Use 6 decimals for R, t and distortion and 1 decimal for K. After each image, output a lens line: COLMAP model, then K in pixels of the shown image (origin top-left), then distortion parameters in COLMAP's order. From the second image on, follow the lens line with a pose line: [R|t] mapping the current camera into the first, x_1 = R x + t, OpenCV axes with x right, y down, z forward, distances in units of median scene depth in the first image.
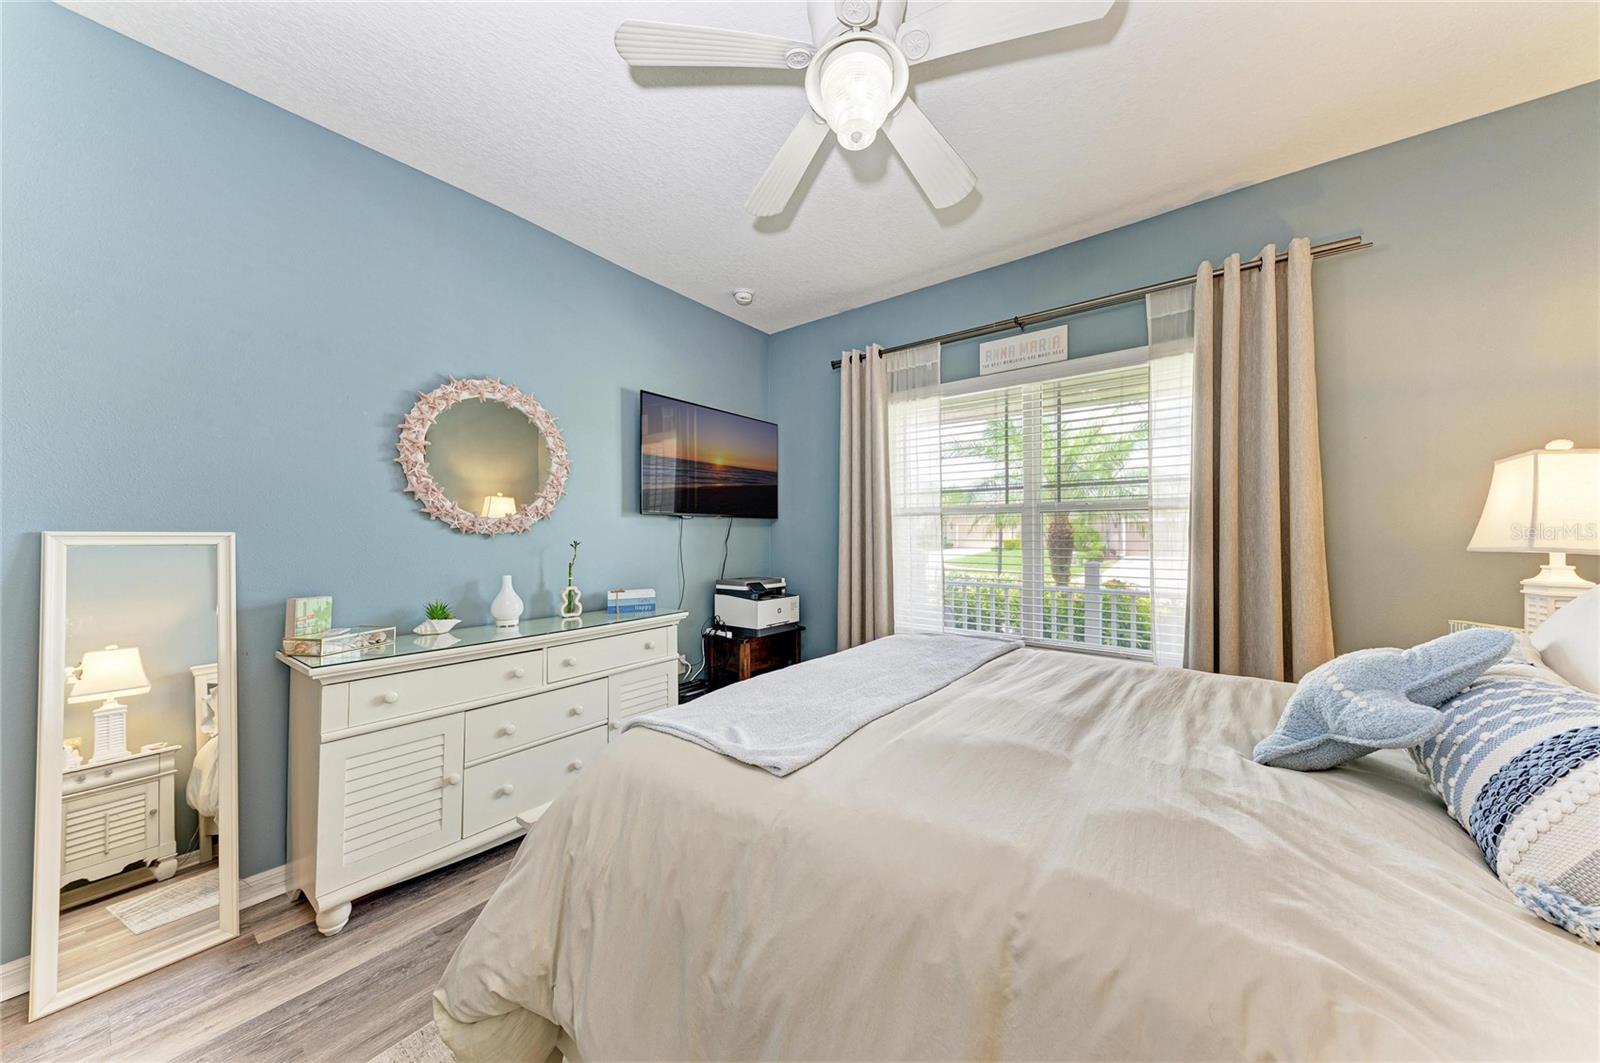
lens RADIAL K [[537.7, 0, 793.0], [0, 537.7, 528.6], [0, 0, 1]] dist [0.011628, -0.001178]
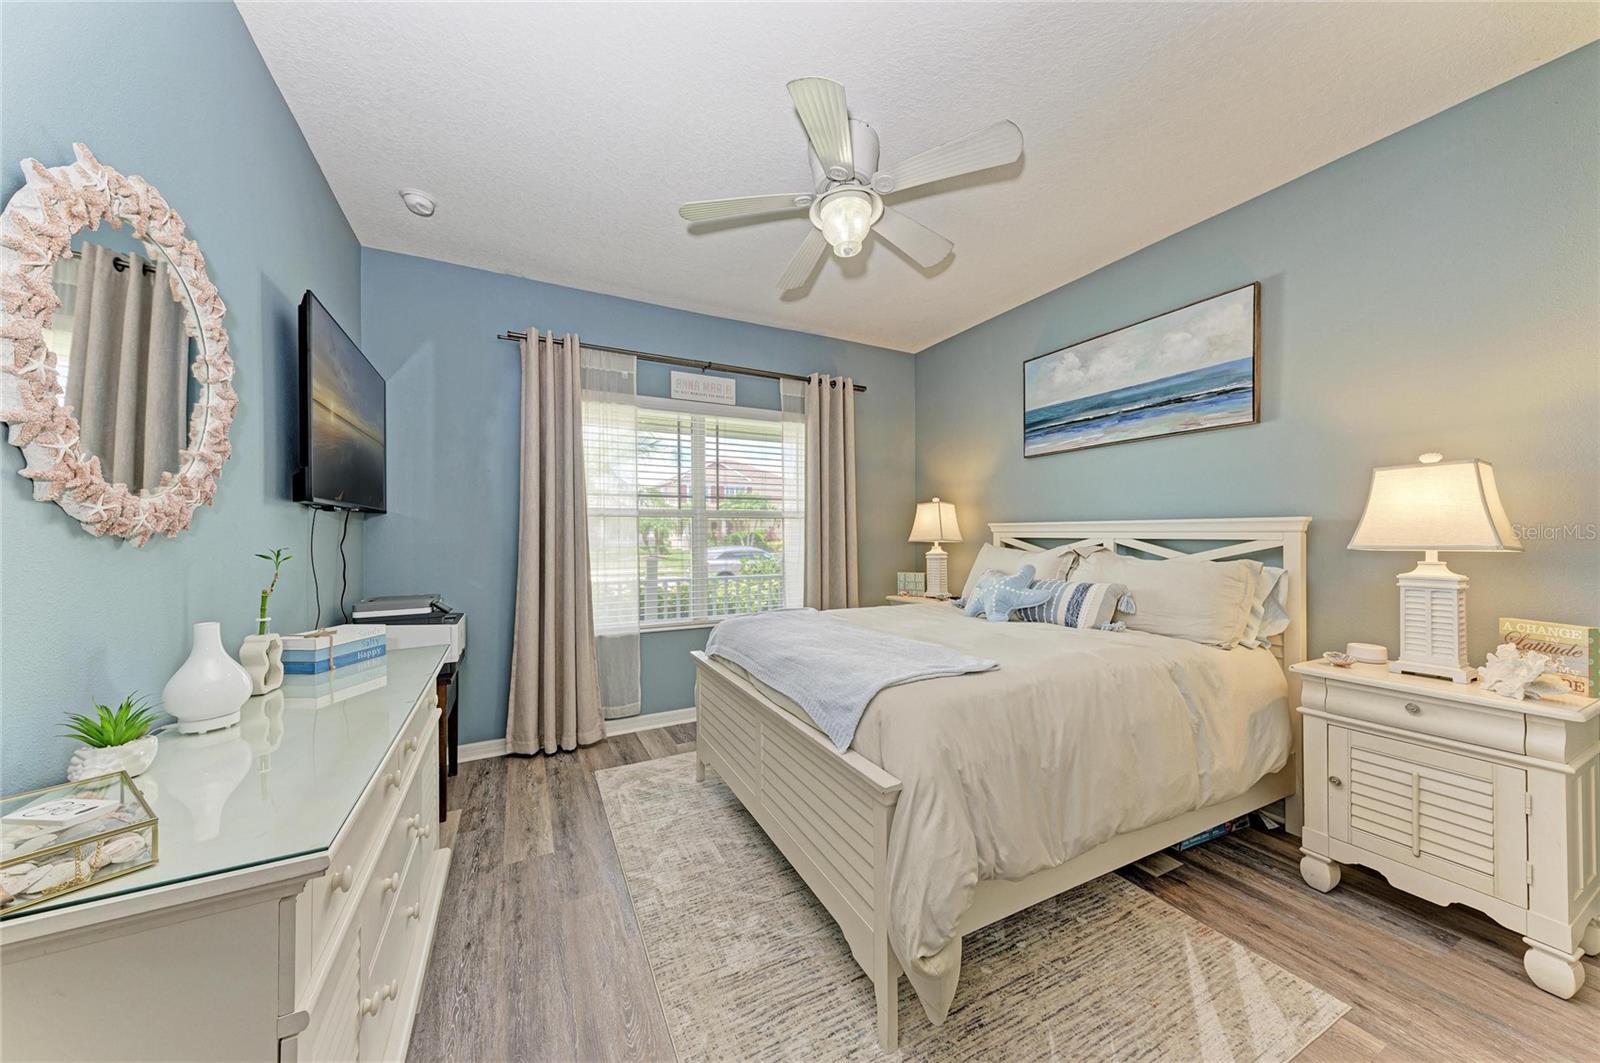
lens RADIAL K [[537.7, 0, 797.0], [0, 537.7, 532.4], [0, 0, 1]] dist [0.011628, -0.001178]
pose [[0.420061, 0.003026, 0.907491, -0.602154], [-0.006642, 0.999978, -0.000260, 0.003668], [-0.907472, -0.005918, 0.420072, 0.275437]]
